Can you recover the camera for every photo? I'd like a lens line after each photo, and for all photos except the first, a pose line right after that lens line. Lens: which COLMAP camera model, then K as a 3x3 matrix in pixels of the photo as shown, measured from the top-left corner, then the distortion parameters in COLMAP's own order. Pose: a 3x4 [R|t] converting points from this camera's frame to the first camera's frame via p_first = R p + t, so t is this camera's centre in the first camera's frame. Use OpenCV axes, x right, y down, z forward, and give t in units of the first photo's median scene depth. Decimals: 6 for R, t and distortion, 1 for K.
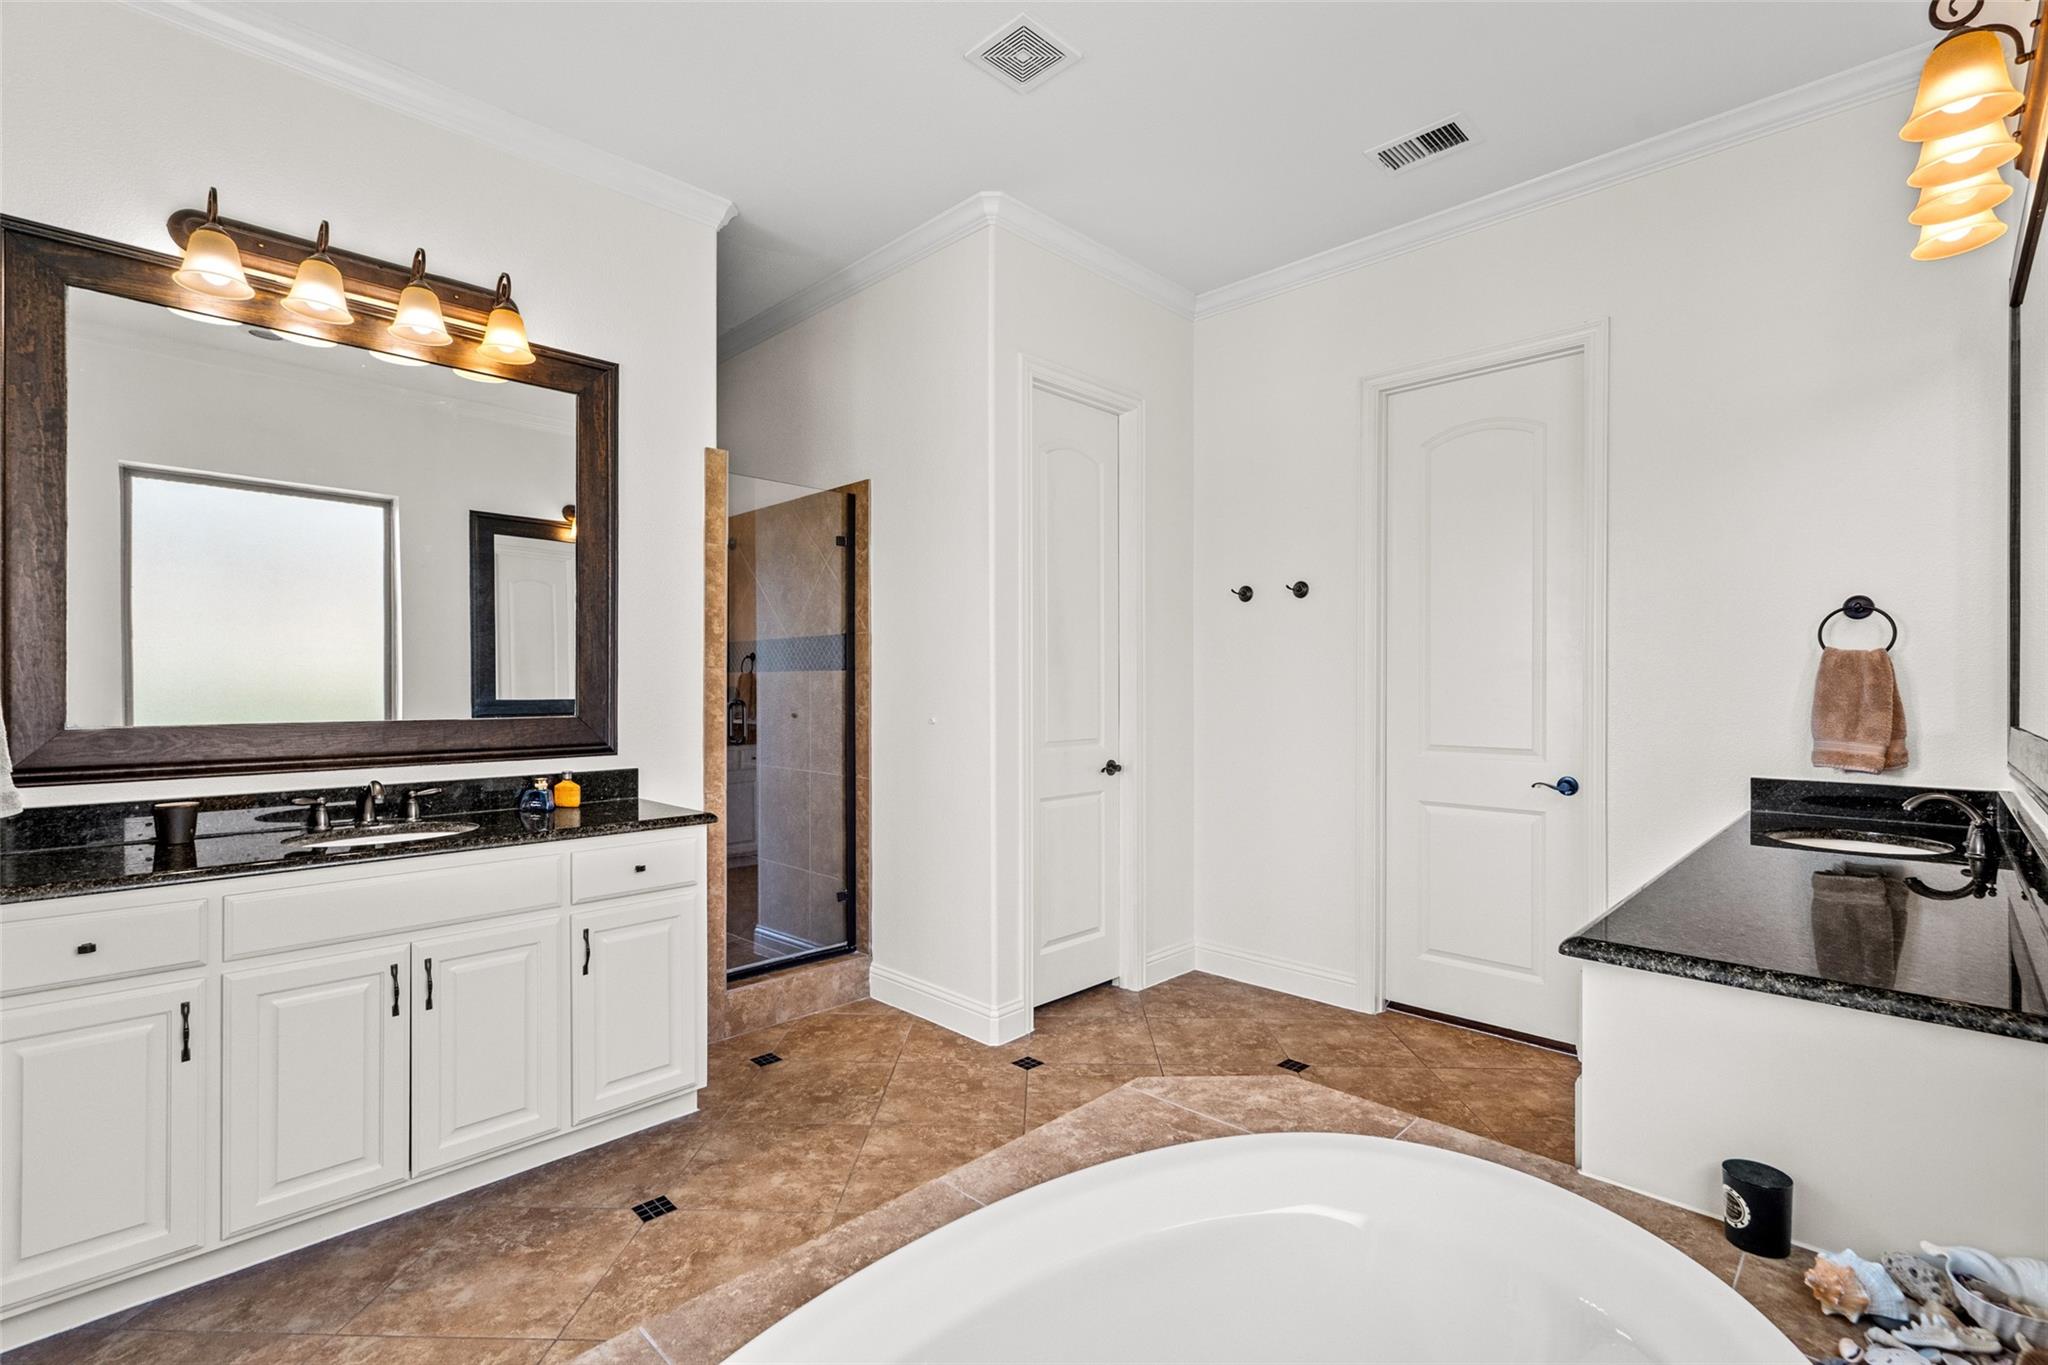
lens RADIAL K [[947.2, 0, 1019.3], [0, 947.2, 682.5], [0, 0, 1]] dist [0.004295, -0.000417]
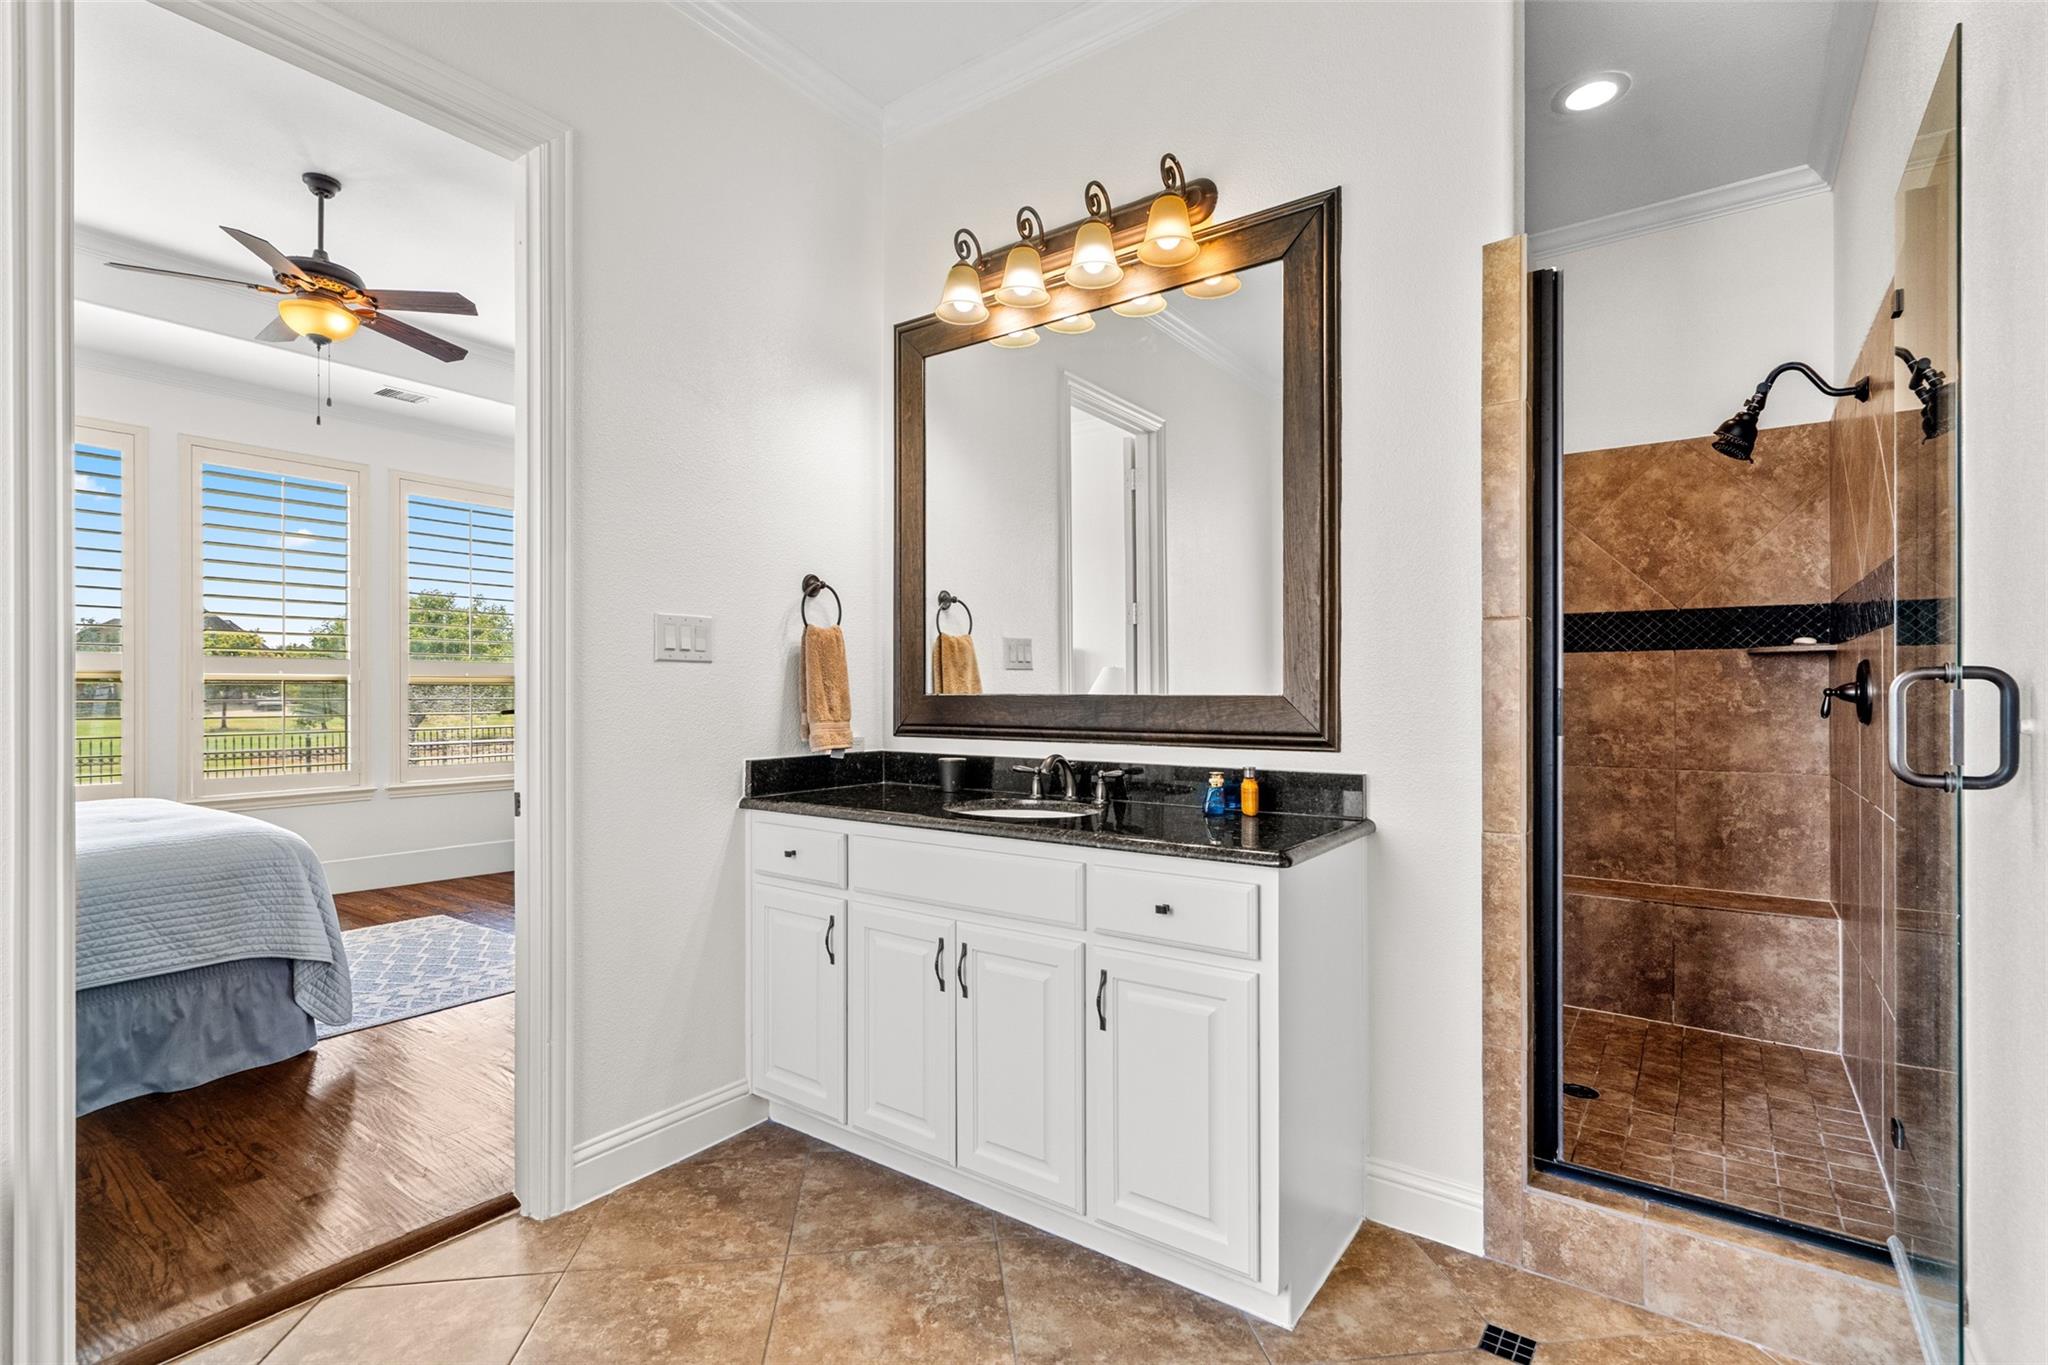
lens RADIAL K [[947.2, 0, 1021.9], [0, 947.2, 693.4], [0, 0, 1]] dist [0.004295, -0.000417]
pose [[0.146700, 0.003582, -0.989174, 0.262295], [0.001387, 0.999992, 0.003827, 0.035068], [0.989180, -0.001933, 0.146694, 0.779488]]
